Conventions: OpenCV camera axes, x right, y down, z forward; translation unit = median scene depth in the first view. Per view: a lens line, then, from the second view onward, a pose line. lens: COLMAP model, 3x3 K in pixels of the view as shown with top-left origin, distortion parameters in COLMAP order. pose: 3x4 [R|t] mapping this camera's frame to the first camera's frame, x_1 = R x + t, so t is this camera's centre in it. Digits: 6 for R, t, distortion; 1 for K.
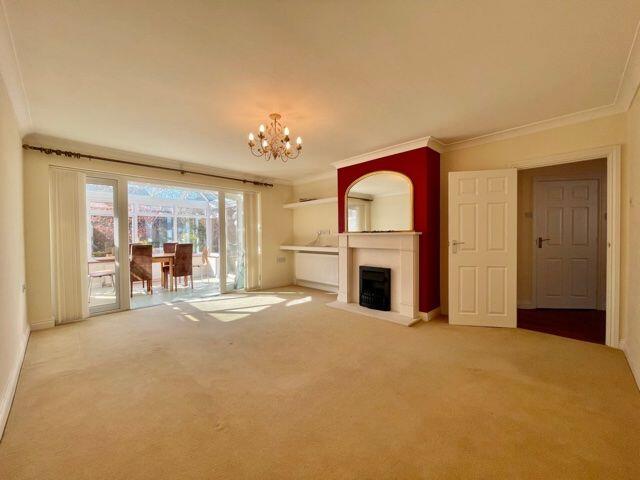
lens RADIAL K [[255.7, 0, 319.4], [0, 255.7, 239.0], [0, 0, 1]] dist [-0.001911, -0.000135]
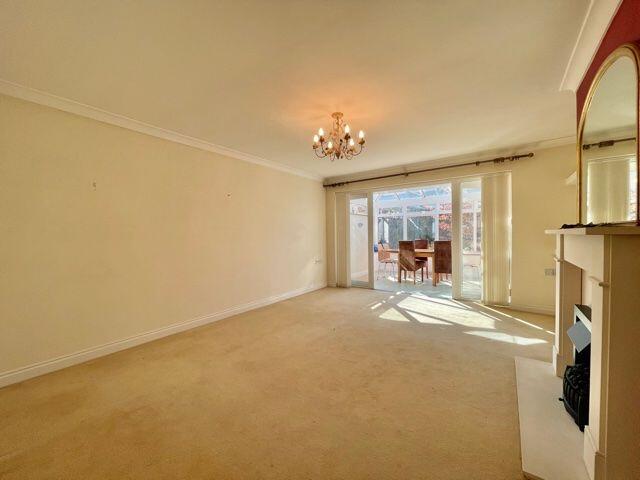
lens RADIAL K [[263.4, 0, 317.5], [0, 263.4, 241.7], [0, 0, 1]] dist [0.000497, -0.000065]
pose [[0.147528, 0.039166, -0.988282, 0.521005], [0.003711, 0.999187, 0.040152, -0.025079], [0.989051, -0.009591, 0.147263, 0.469002]]
